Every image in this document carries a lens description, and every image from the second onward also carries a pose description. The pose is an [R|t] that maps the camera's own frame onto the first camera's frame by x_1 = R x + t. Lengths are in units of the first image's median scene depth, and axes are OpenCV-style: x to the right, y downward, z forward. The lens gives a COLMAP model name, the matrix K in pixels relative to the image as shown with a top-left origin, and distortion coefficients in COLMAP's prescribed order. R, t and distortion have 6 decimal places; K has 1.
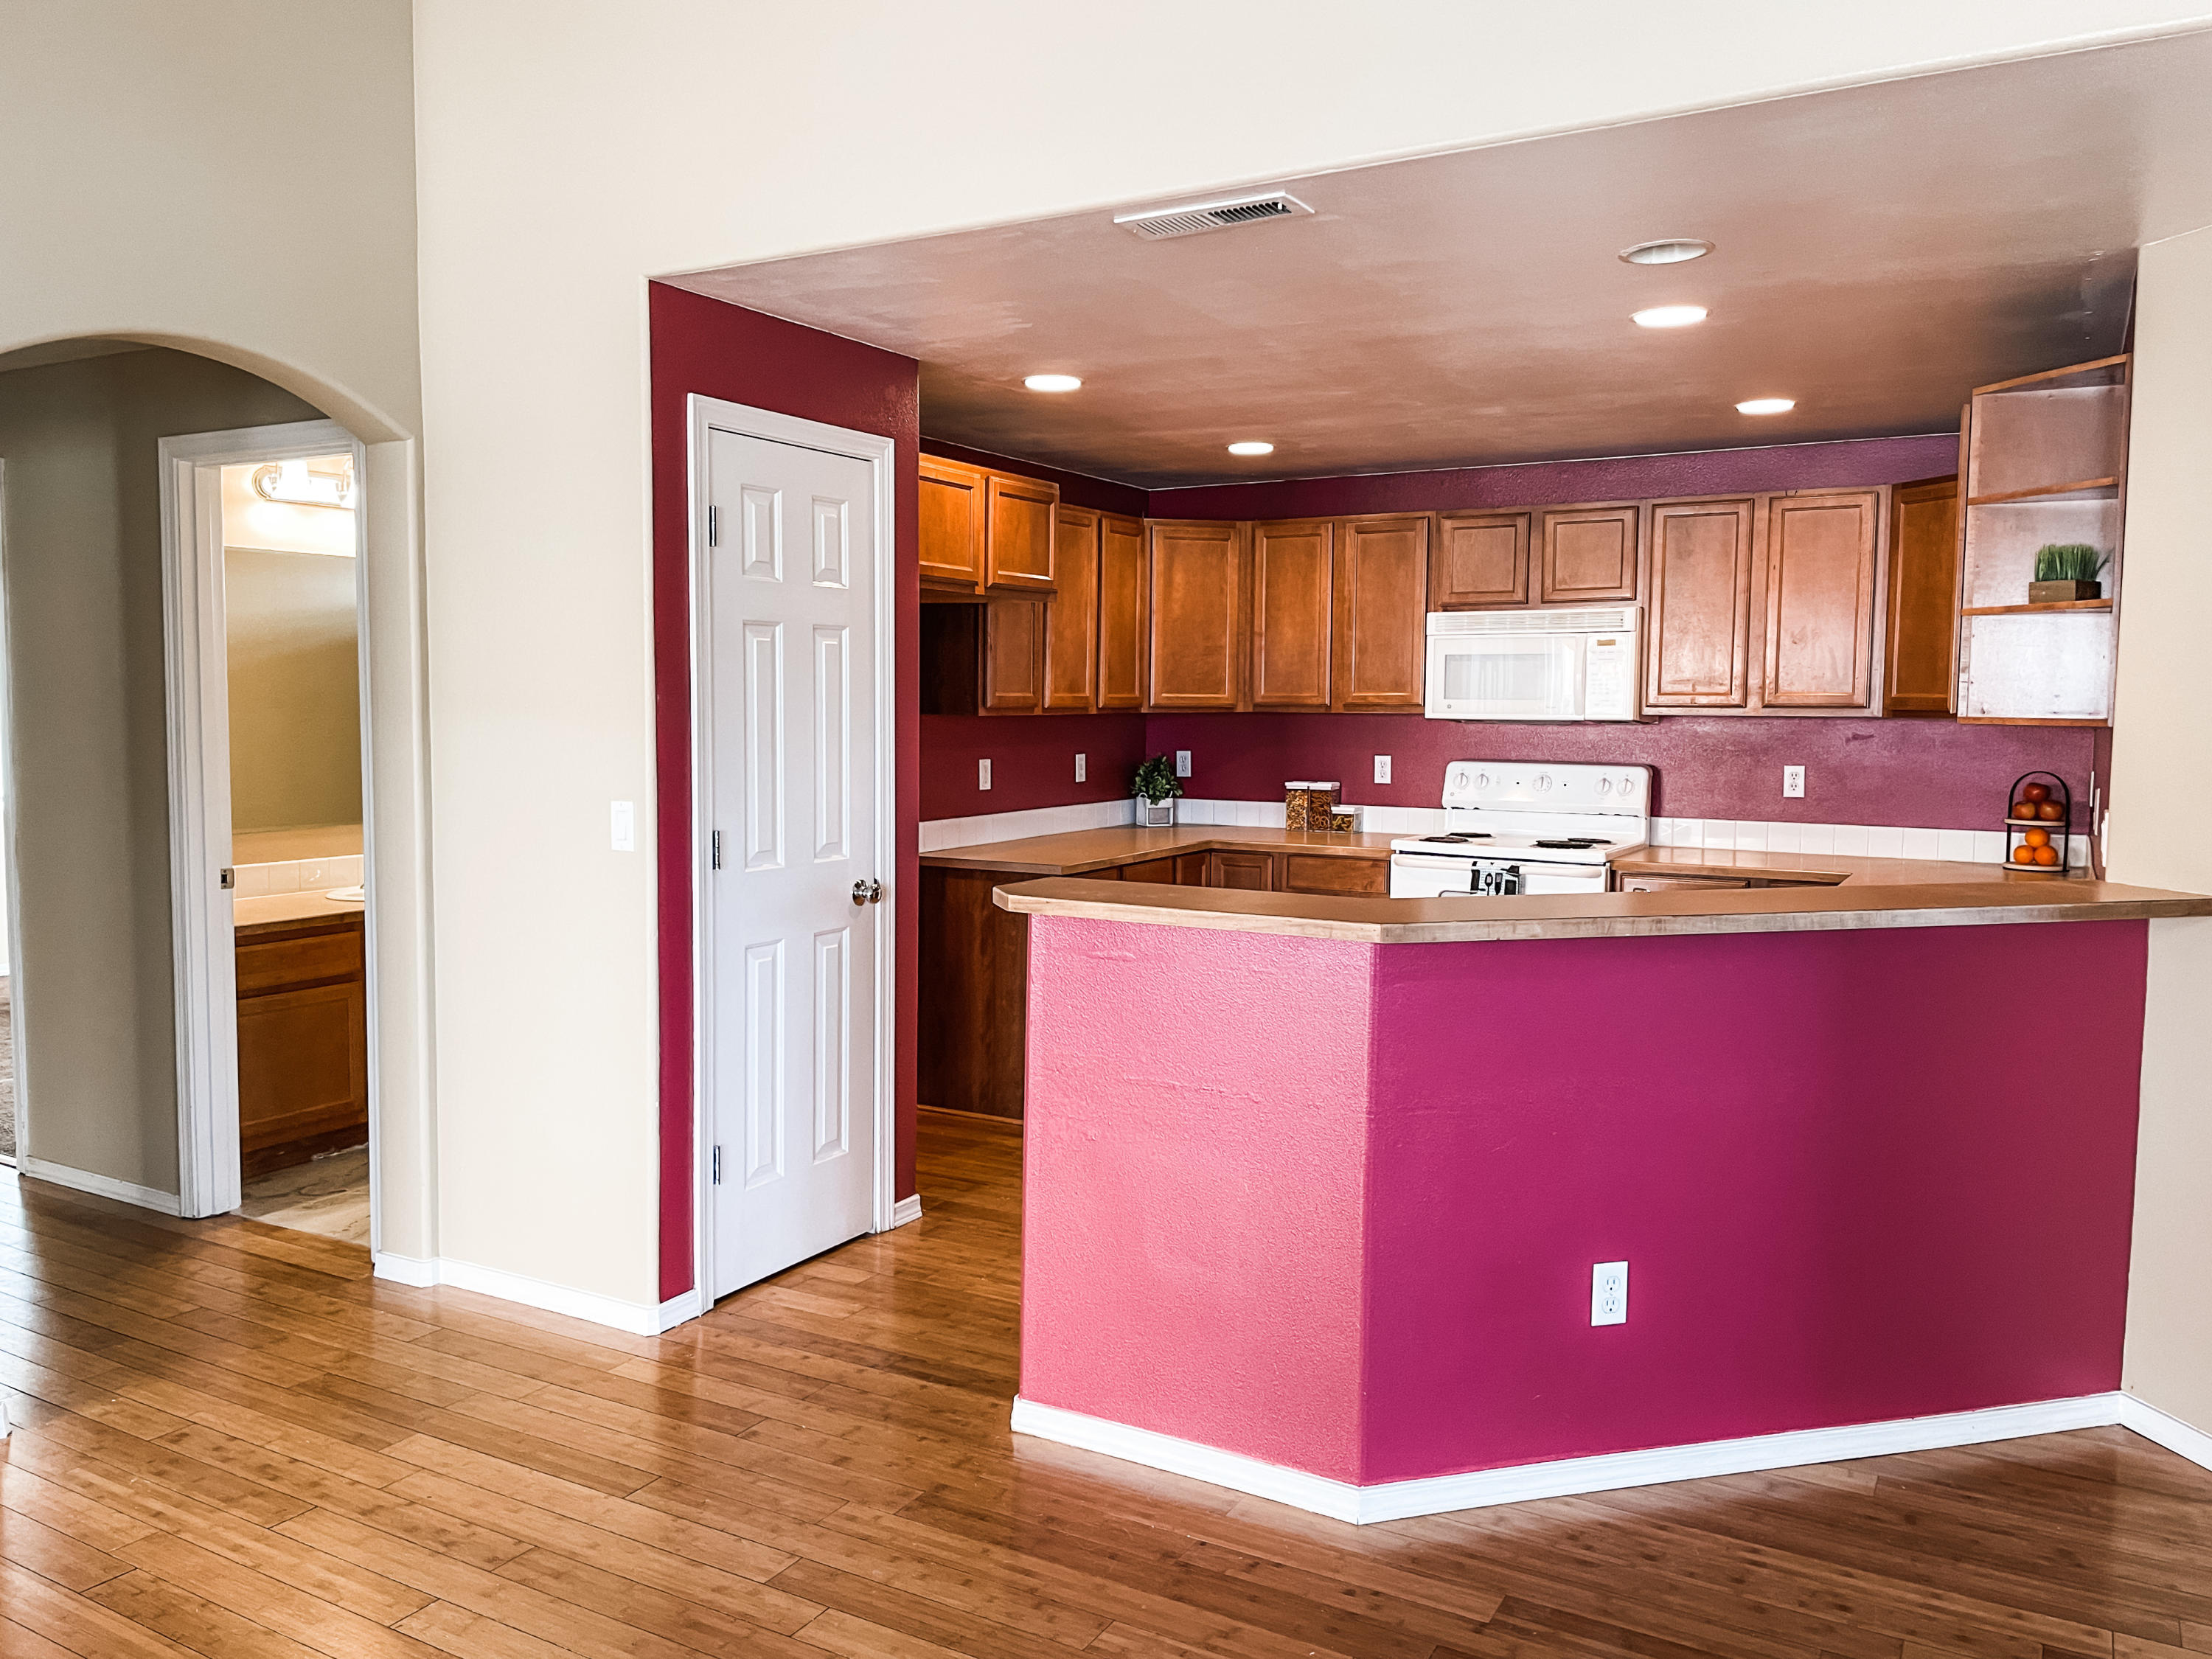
lens RADIAL K [[1651.4, 0, 1100.9], [0, 1651.4, 824.1], [0, 0, 1]] dist [0.068601, -0.096590]
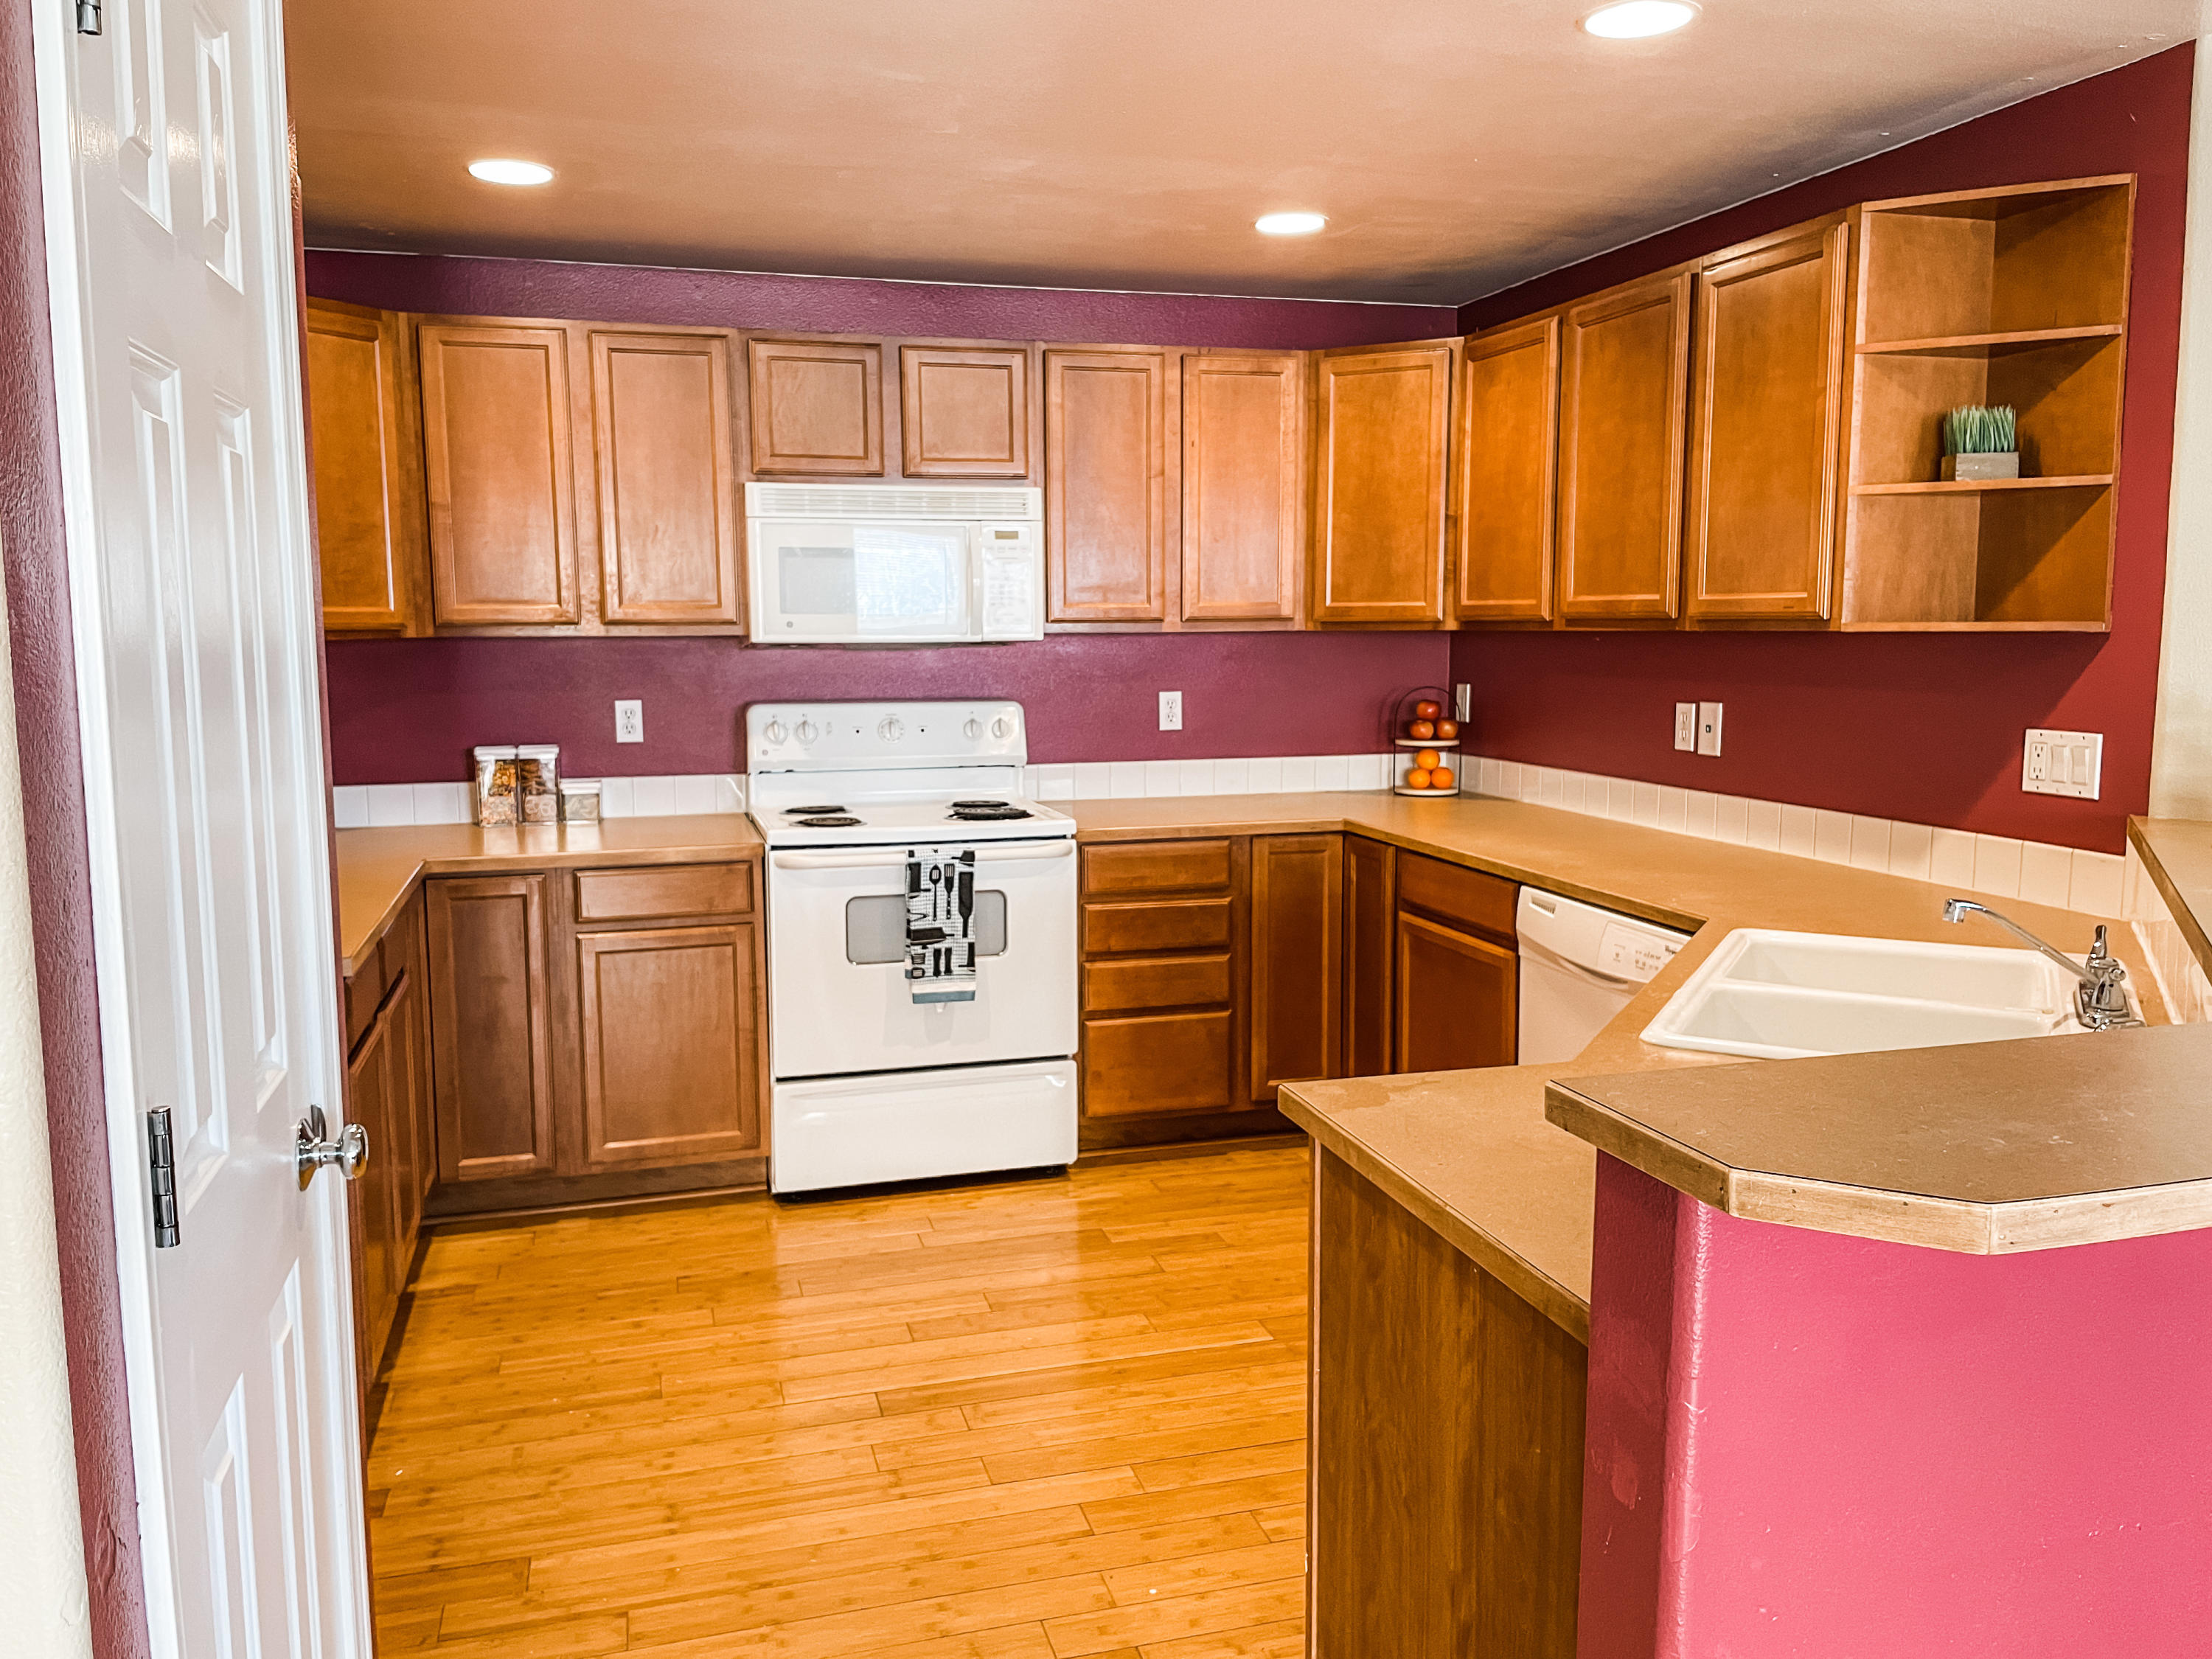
lens RADIAL K [[1651.4, 0, 1100.9], [0, 1651.4, 824.1], [0, 0, 1]] dist [0.068601, -0.096590]
pose [[0.691522, -0.100224, 0.715369, -0.196548], [0.065244, 0.994946, 0.076324, -0.033395], [-0.719403, -0.006106, 0.694566, 0.440230]]
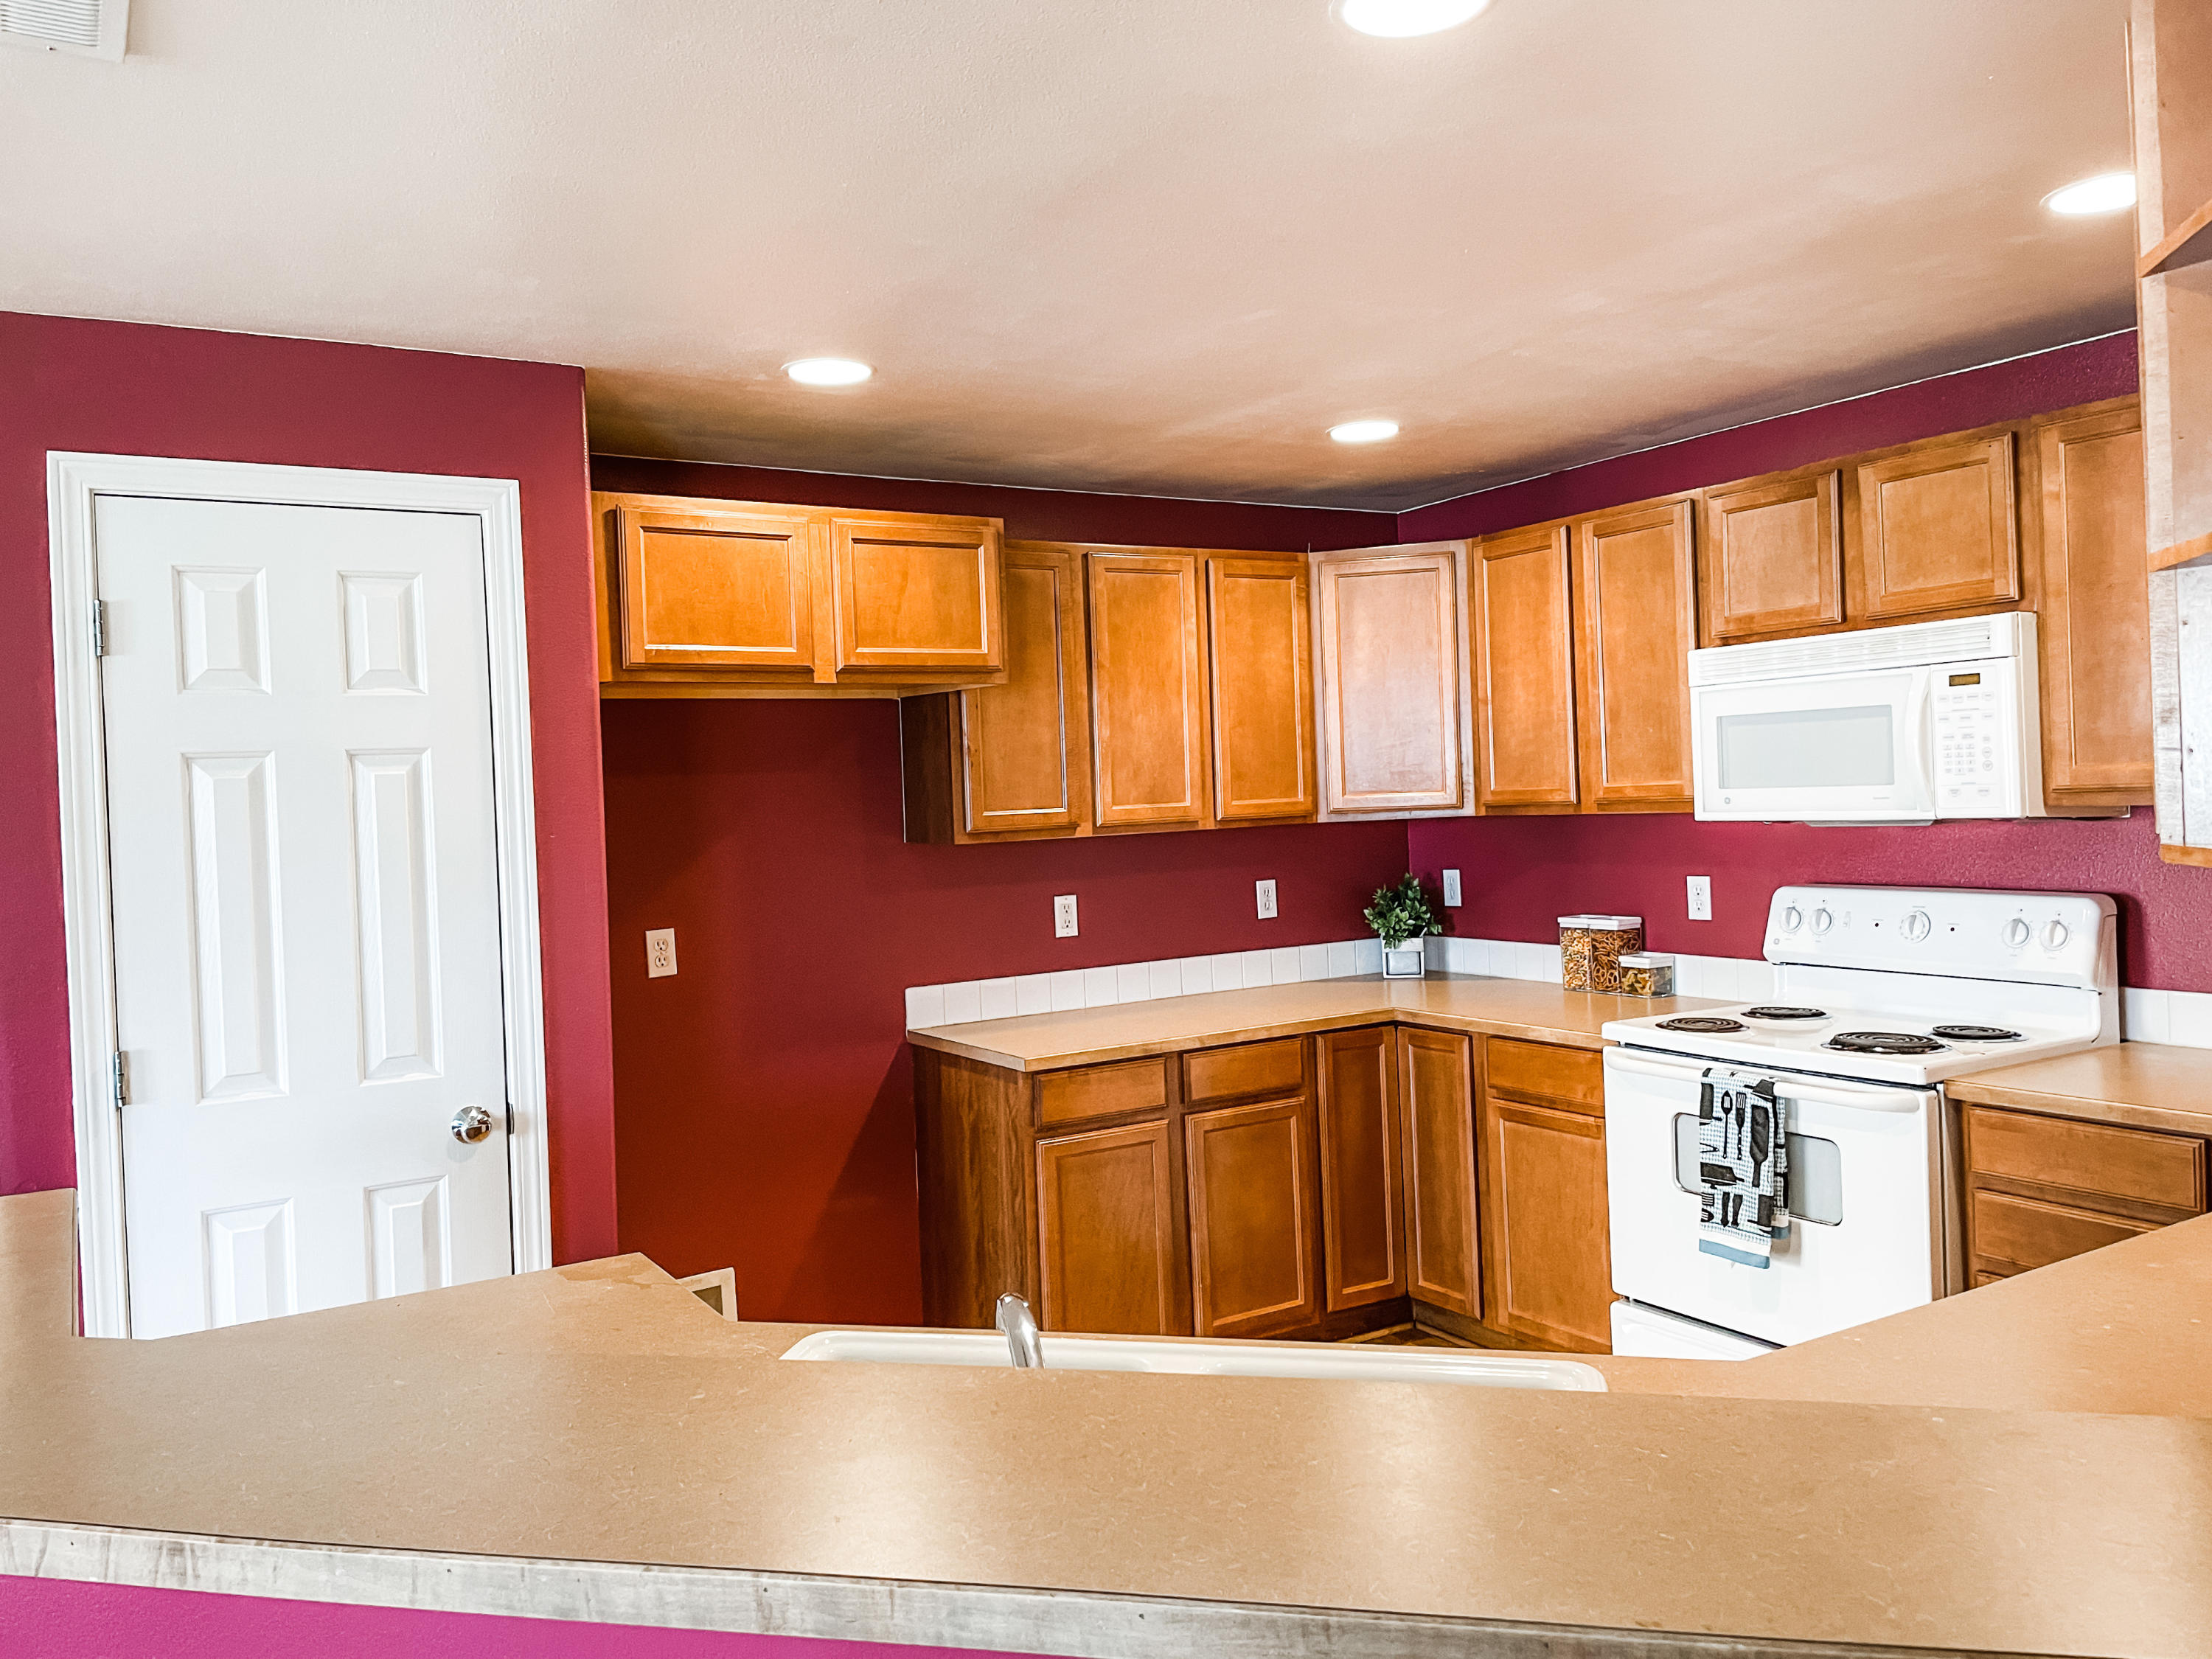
lens RADIAL K [[1651.4, 0, 1100.9], [0, 1651.4, 824.1], [0, 0, 1]] dist [0.068601, -0.096590]
pose [[0.875952, -0.033519, -0.481233, 0.304908], [0.009227, 0.998565, -0.052756, -0.032547], [0.482311, 0.041771, 0.875004, 0.357523]]
